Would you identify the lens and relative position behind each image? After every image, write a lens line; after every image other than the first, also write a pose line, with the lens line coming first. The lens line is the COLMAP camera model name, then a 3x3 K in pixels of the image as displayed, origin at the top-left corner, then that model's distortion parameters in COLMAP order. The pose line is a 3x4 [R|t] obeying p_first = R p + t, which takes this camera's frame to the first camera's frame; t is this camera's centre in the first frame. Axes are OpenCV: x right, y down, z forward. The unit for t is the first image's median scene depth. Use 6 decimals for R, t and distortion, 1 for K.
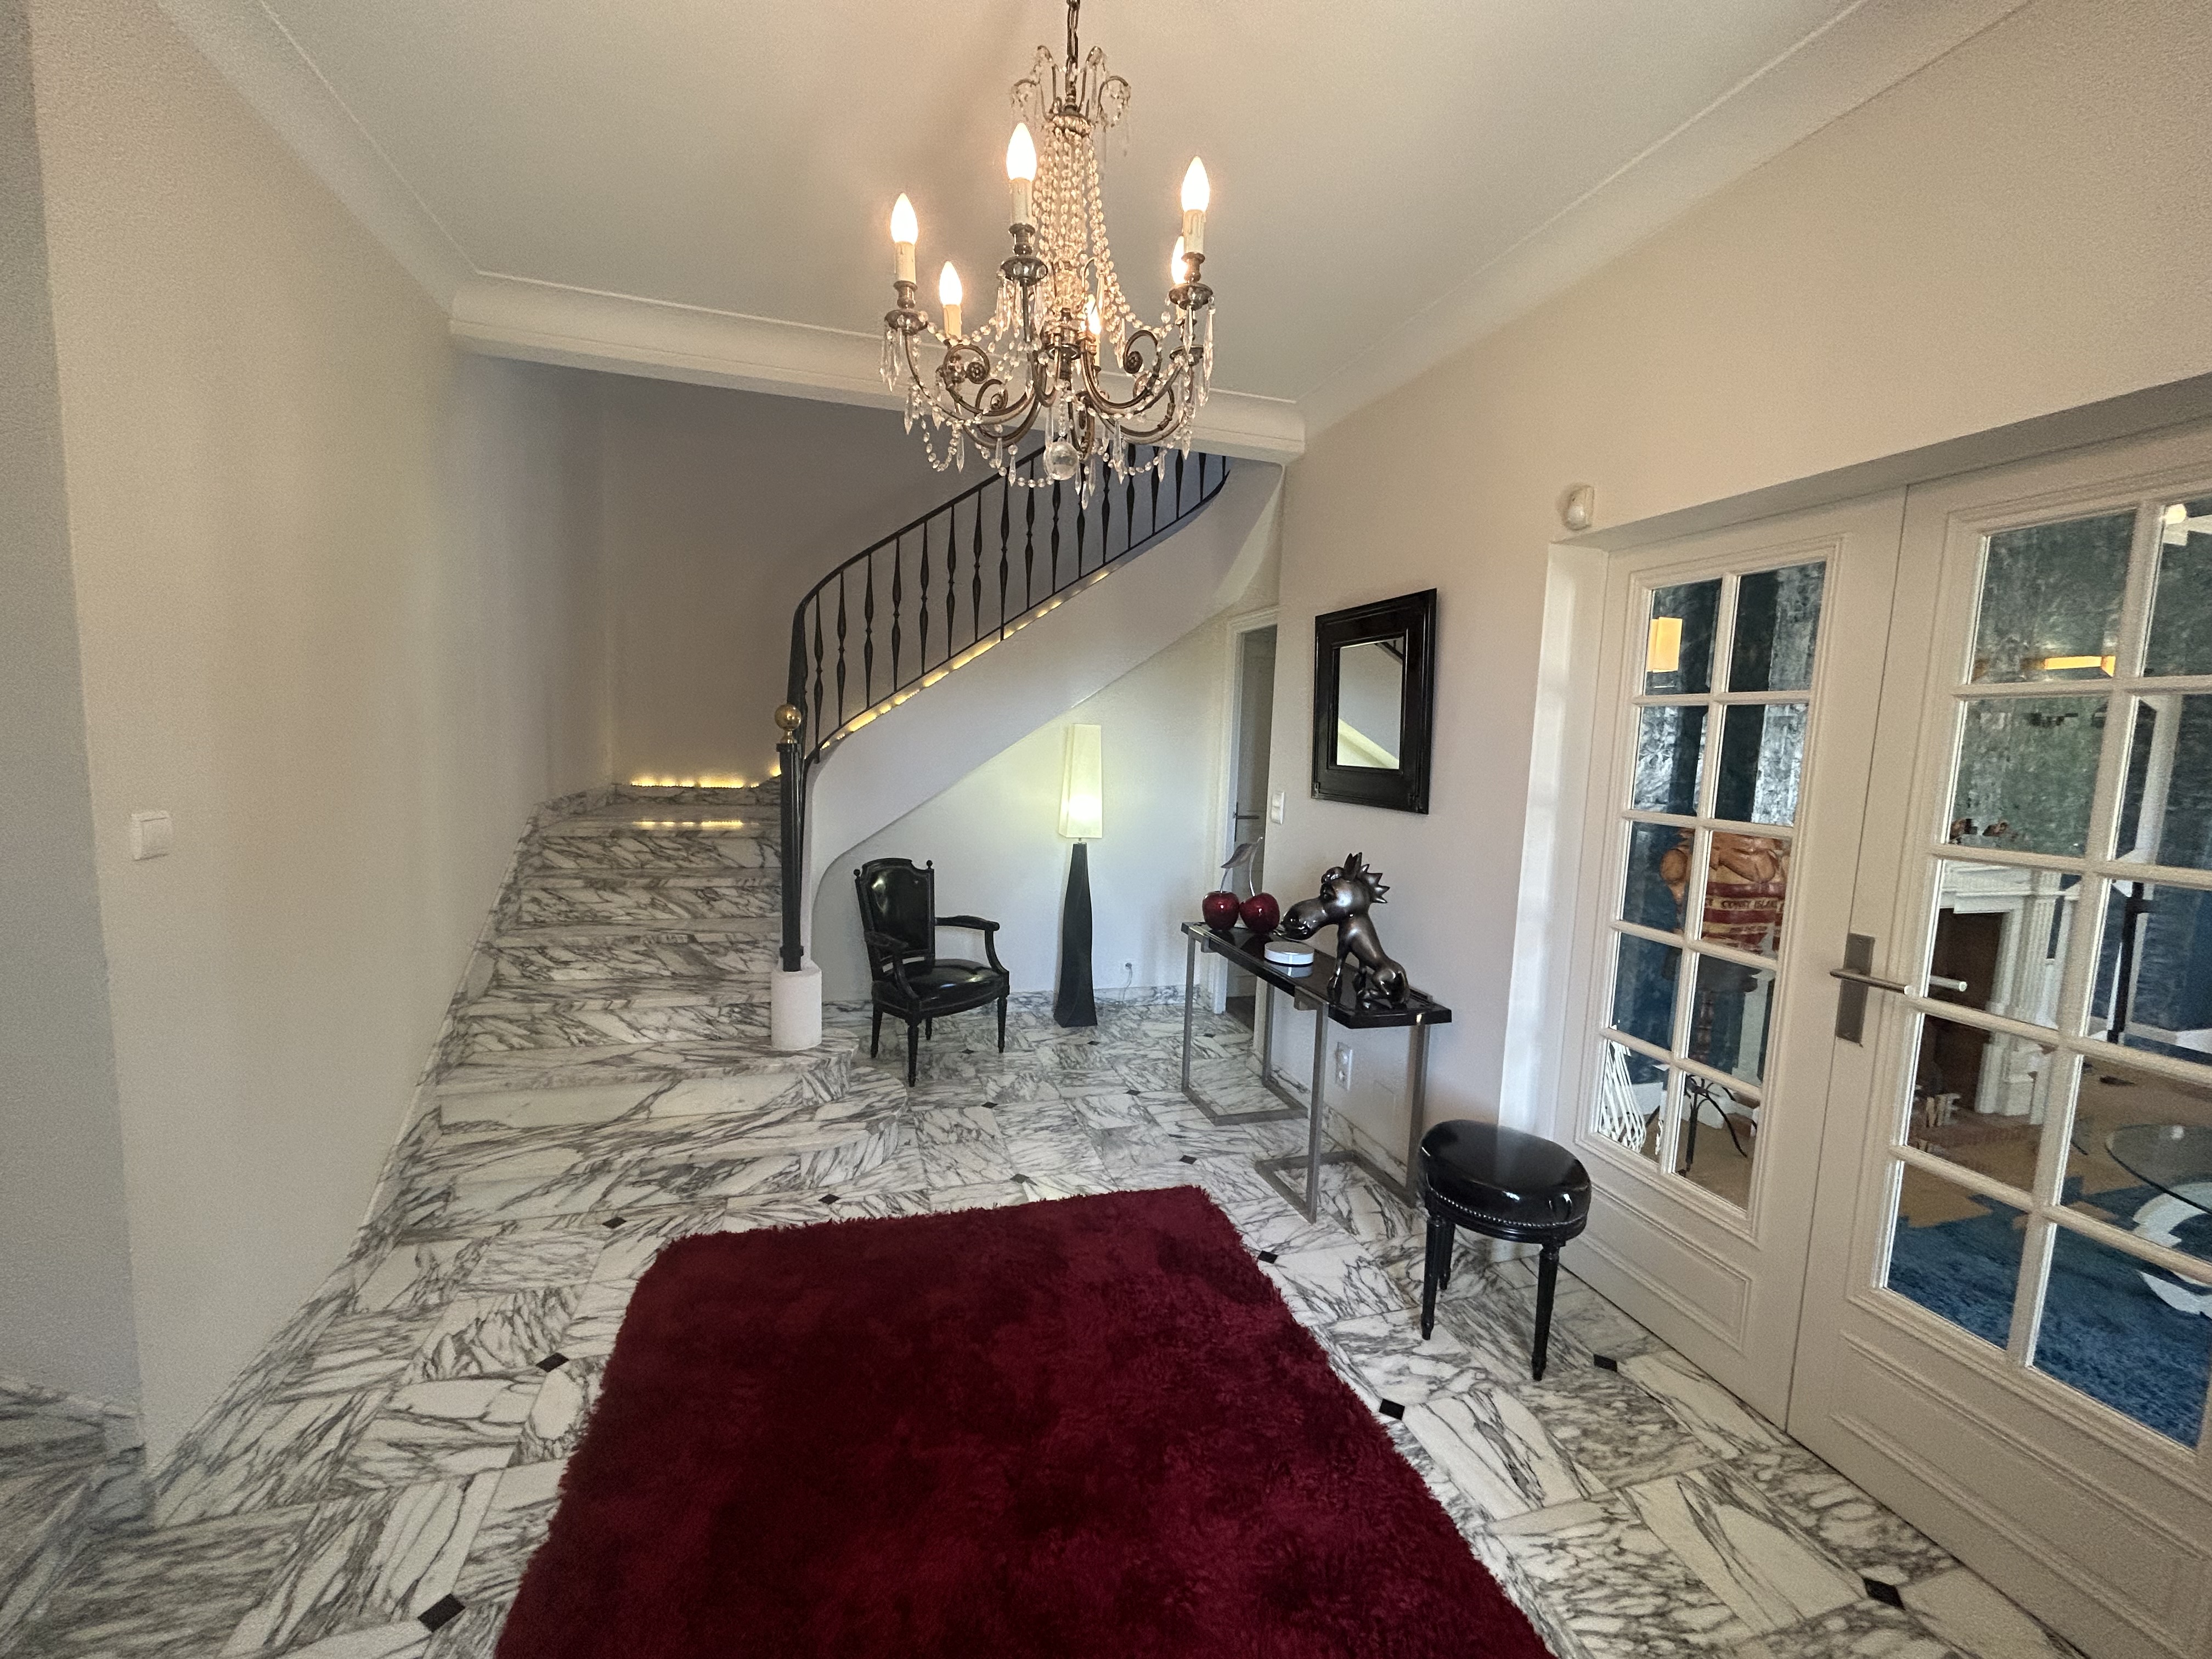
lens RADIAL K [[889.9, 0, 1104.2], [0, 889.9, 833.1], [0, 0, 1]] dist [-0.001373, -0.000059]
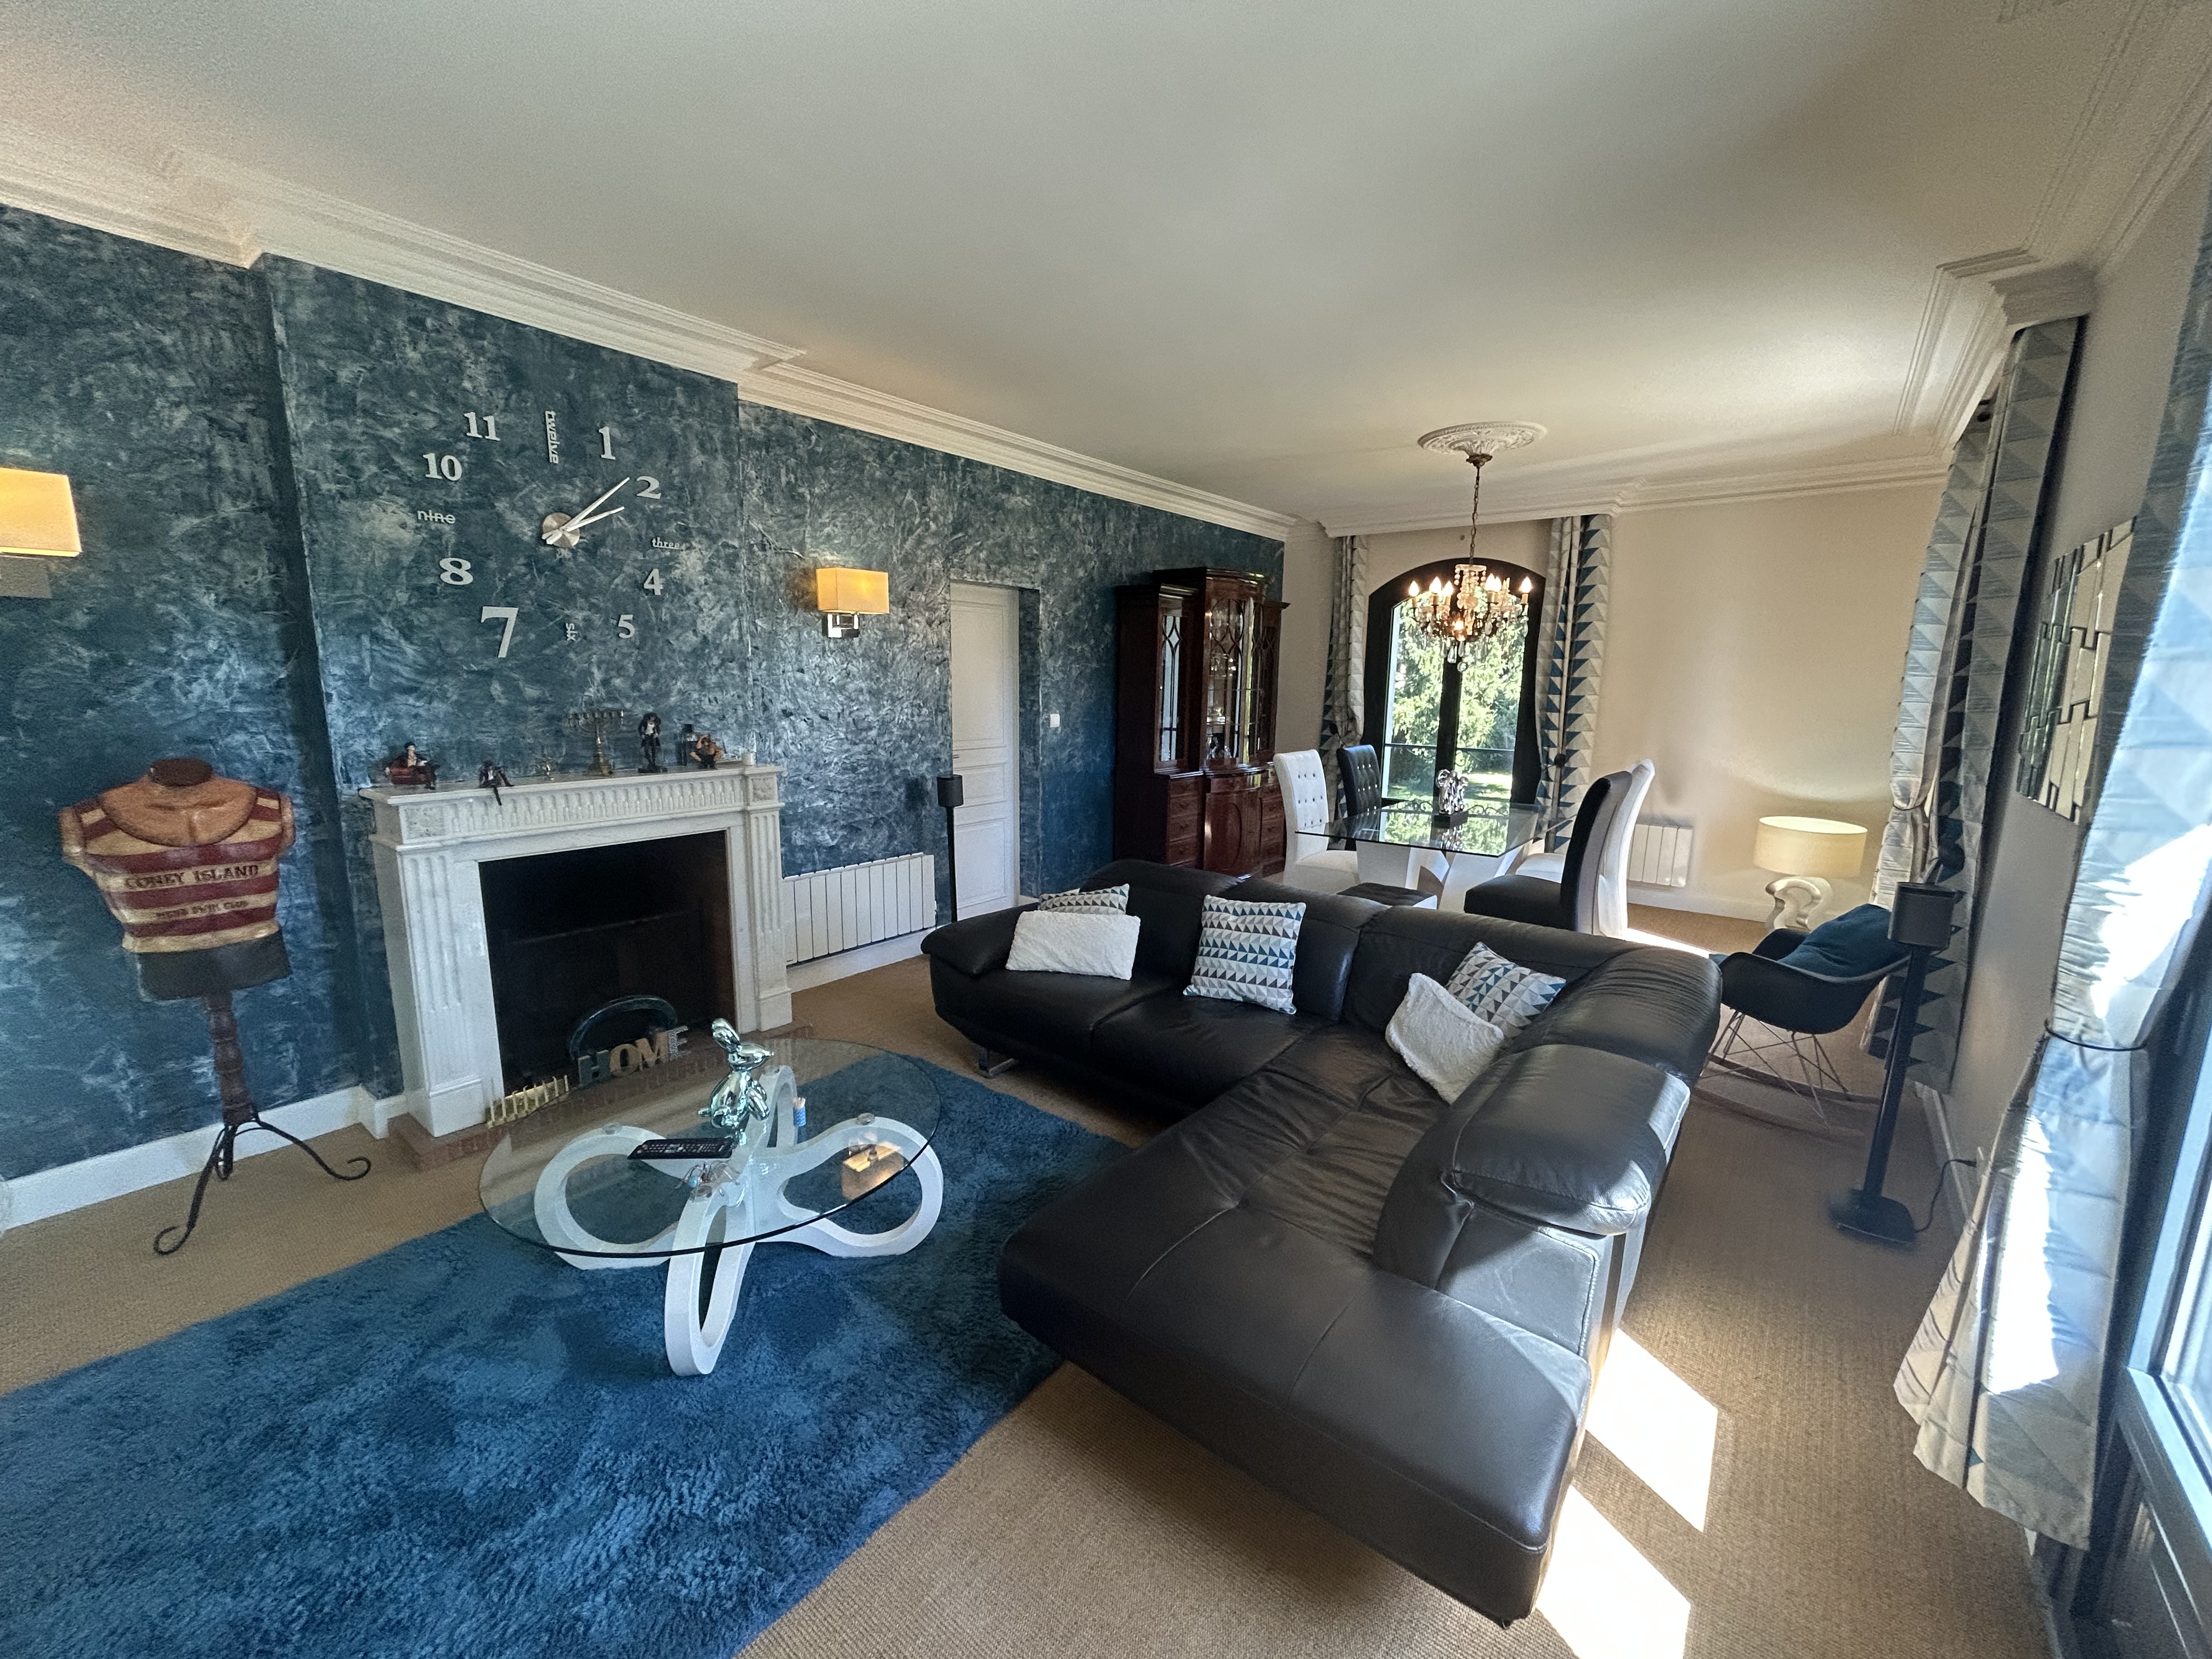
lens RADIAL K [[889.9, 0, 1107.3], [0, 889.9, 827.8], [0, 0, 1]] dist [-0.001373, -0.000059]
pose [[0.816758, -0.121951, 0.563945, 0.779385], [0.078205, 0.991787, 0.101207, 0.020494], [-0.571655, -0.038559, 0.819587, -0.033158]]
